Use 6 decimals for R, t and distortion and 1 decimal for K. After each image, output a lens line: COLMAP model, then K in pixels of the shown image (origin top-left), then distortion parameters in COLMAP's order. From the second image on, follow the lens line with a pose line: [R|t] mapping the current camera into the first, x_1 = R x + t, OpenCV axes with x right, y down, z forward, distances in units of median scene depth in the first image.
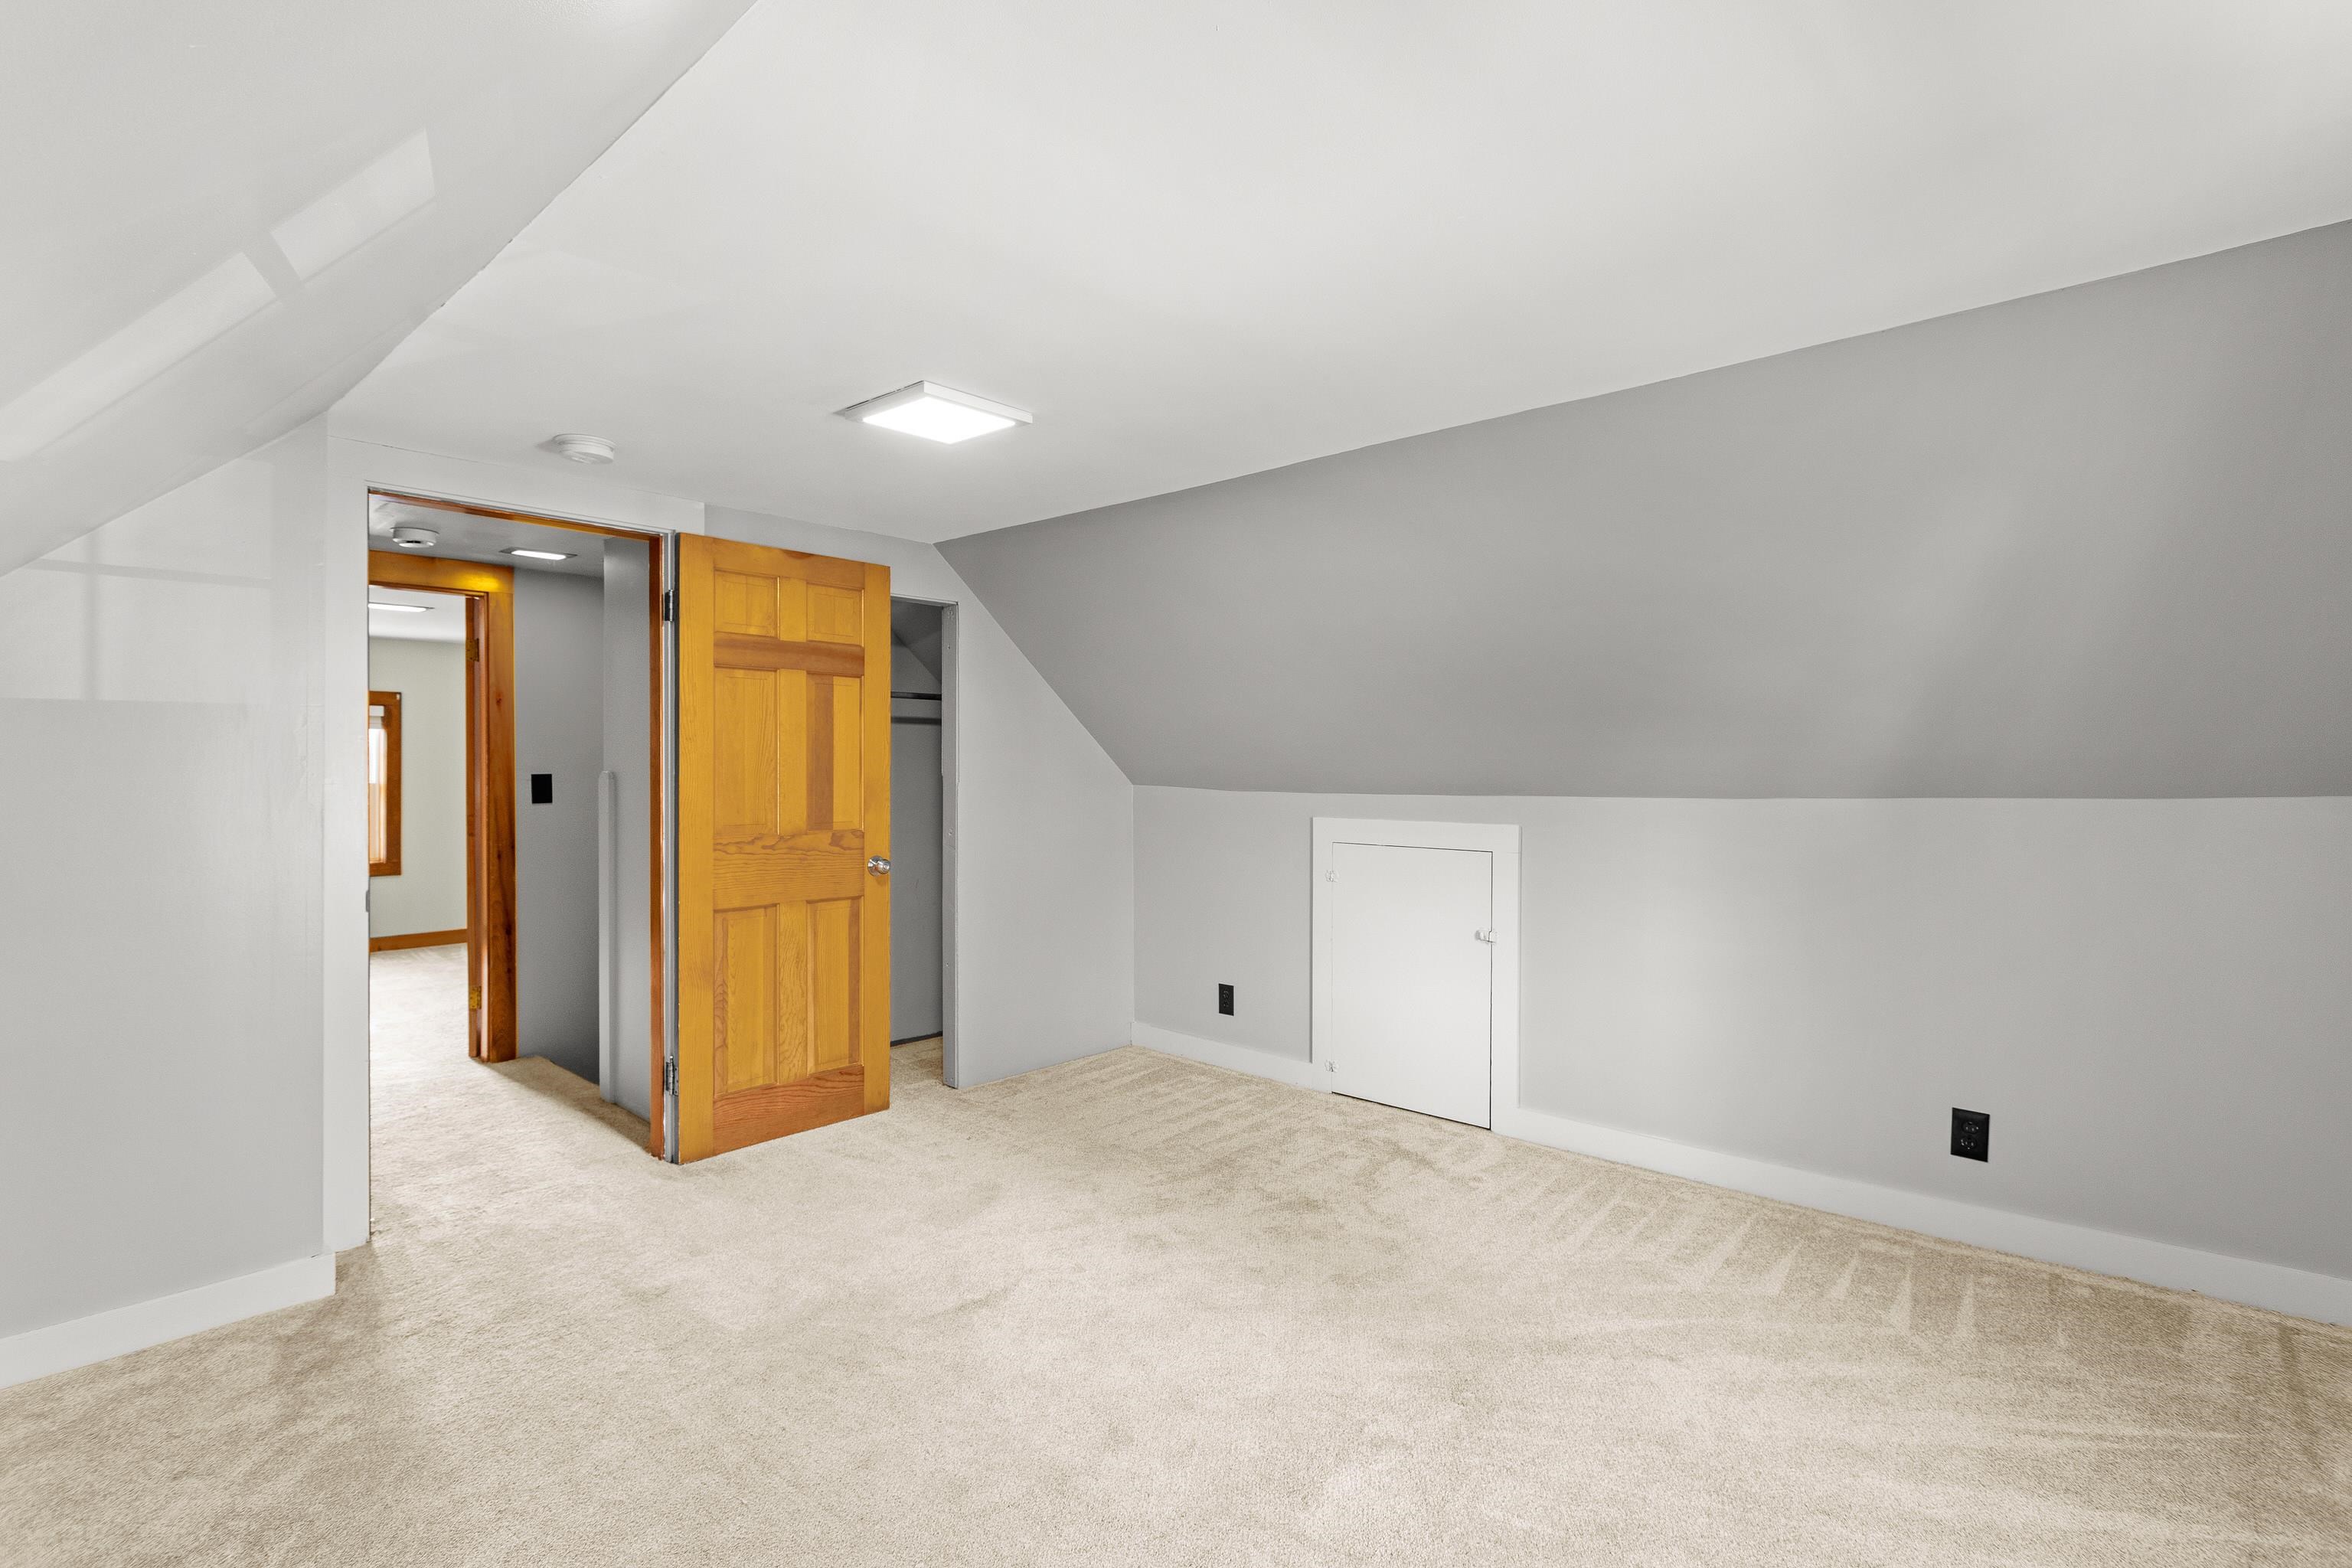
lens RADIAL K [[1137.8, 0, 1178.0], [0, 1137.8, 784.3], [0, 0, 1]] dist [-0.001571, 0.000022]
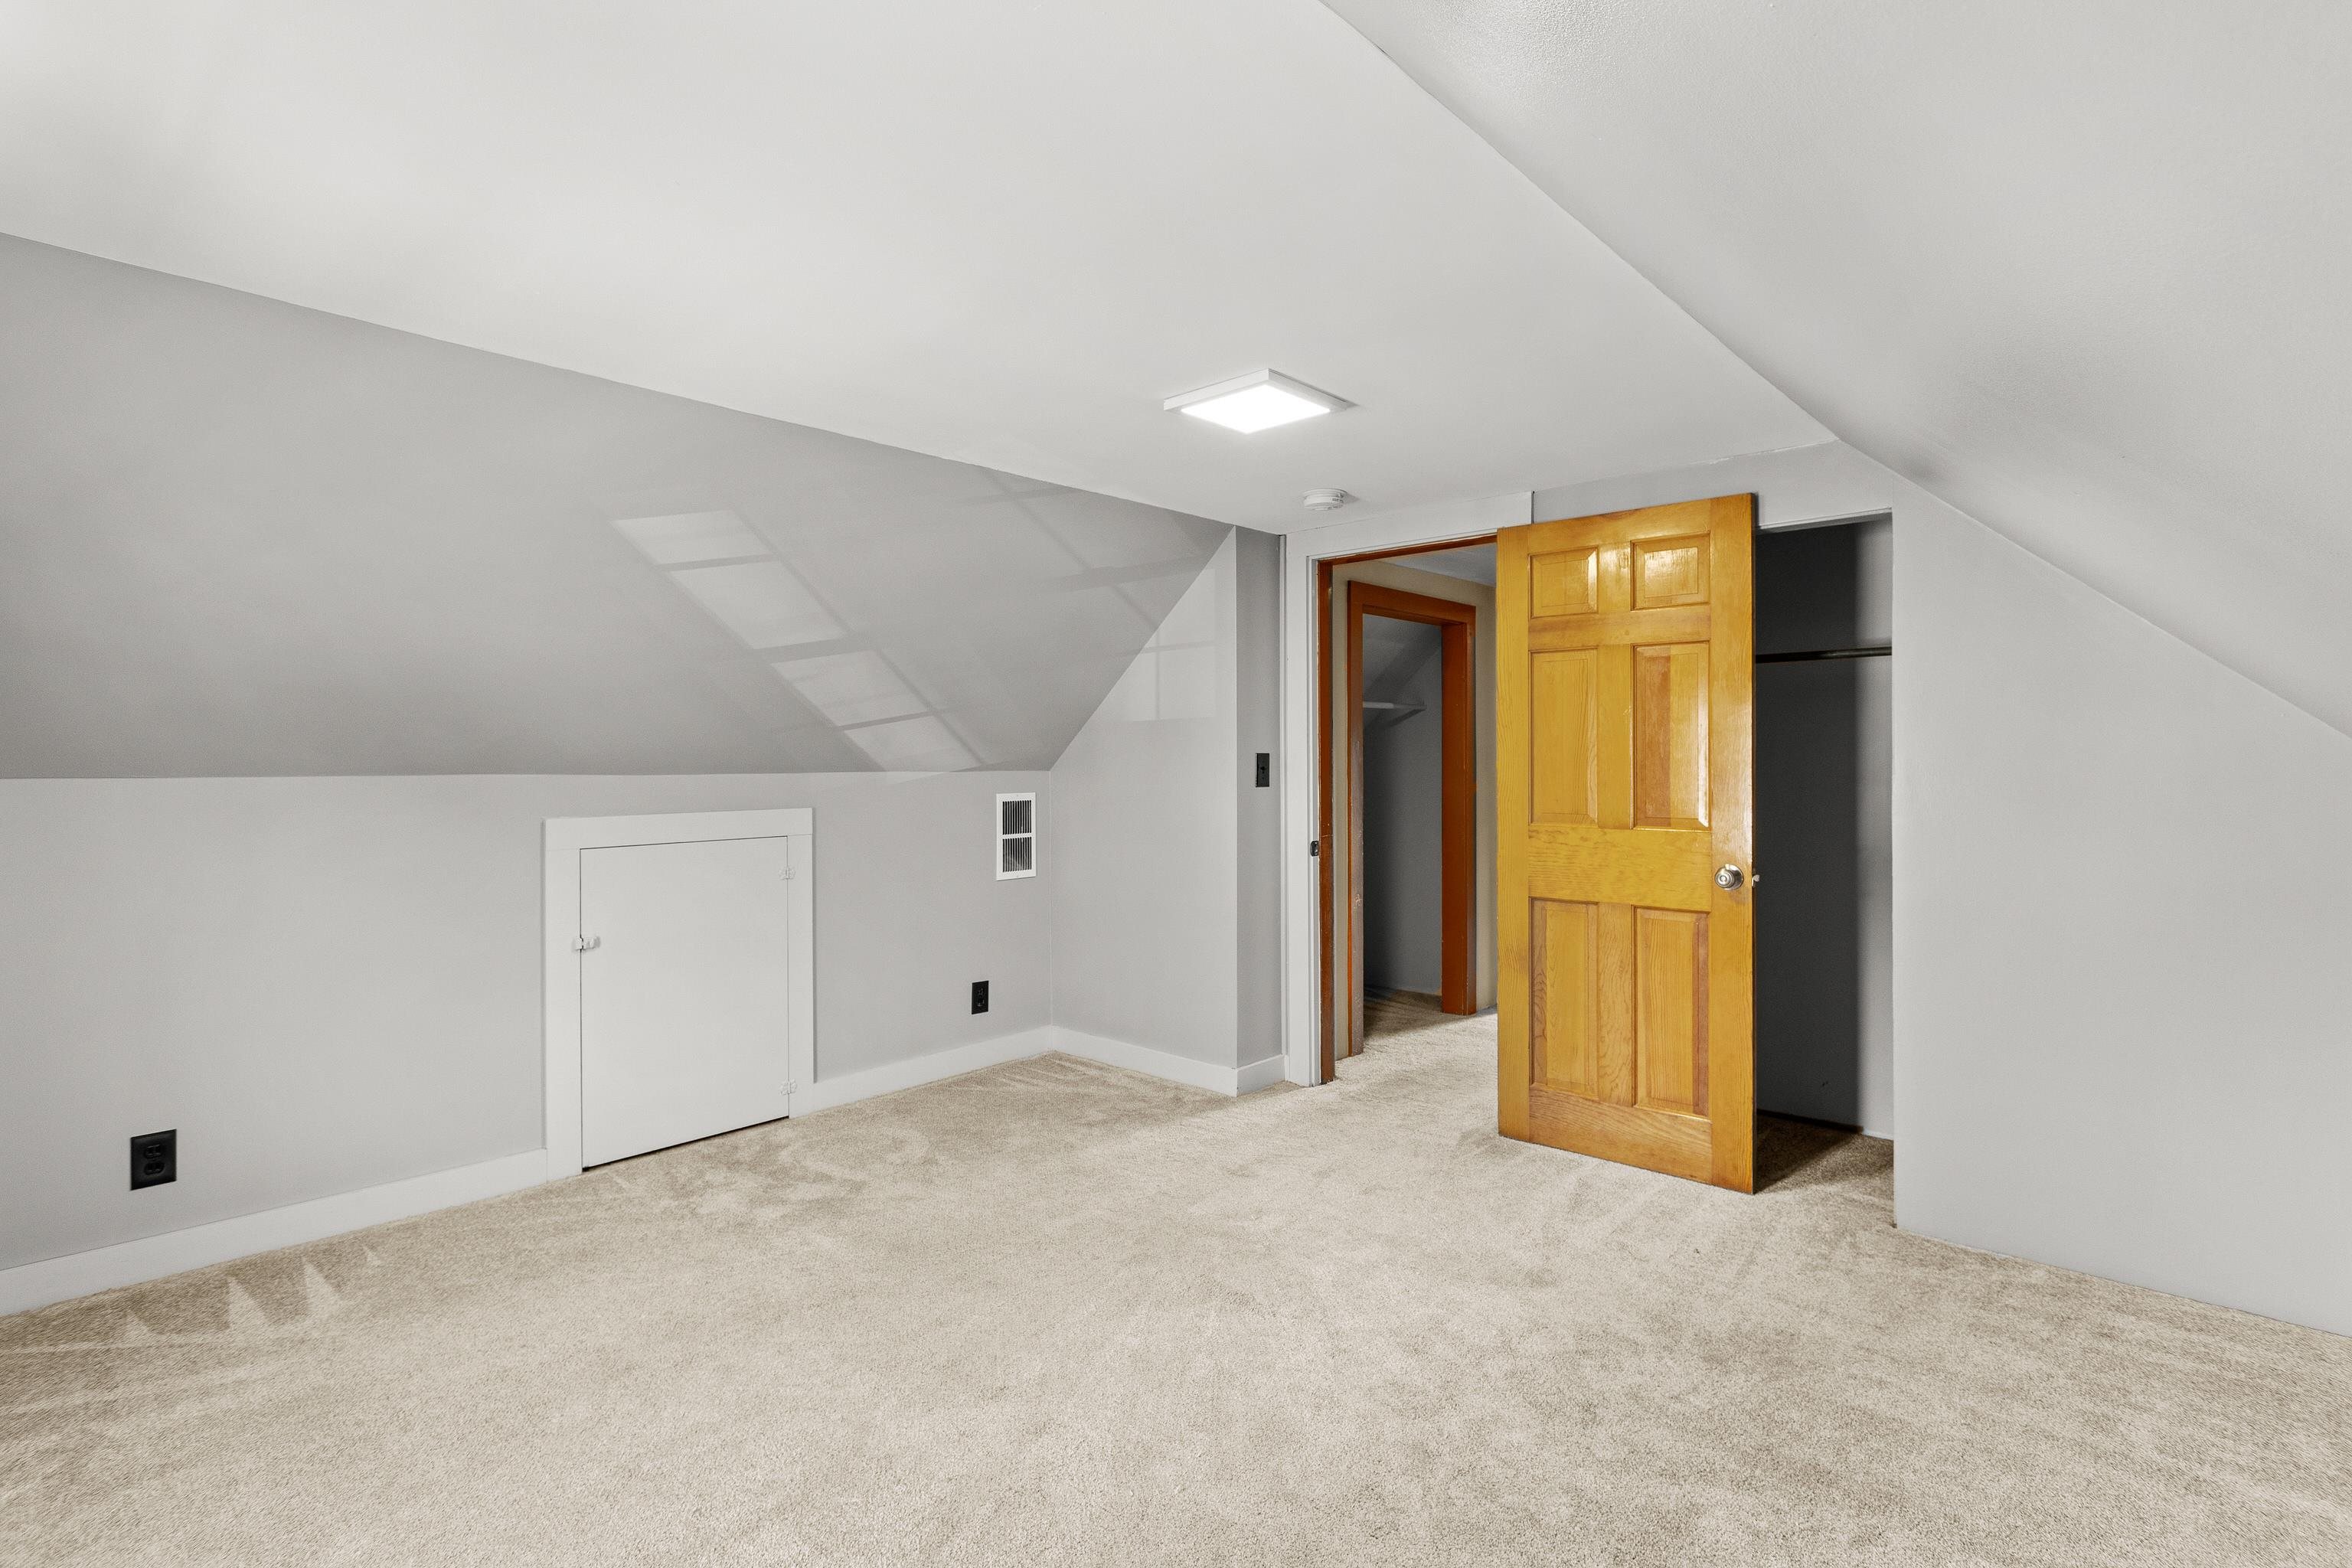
lens RADIAL K [[1137.8, 0, 1177.9], [0, 1137.8, 762.5], [0, 0, 1]] dist [-0.001571, 0.000022]
pose [[-0.019548, 0.008994, -0.999768, 0.591020], [-0.008144, 0.999925, 0.009155, -0.014045], [0.999776, 0.008321, -0.019474, 0.701191]]
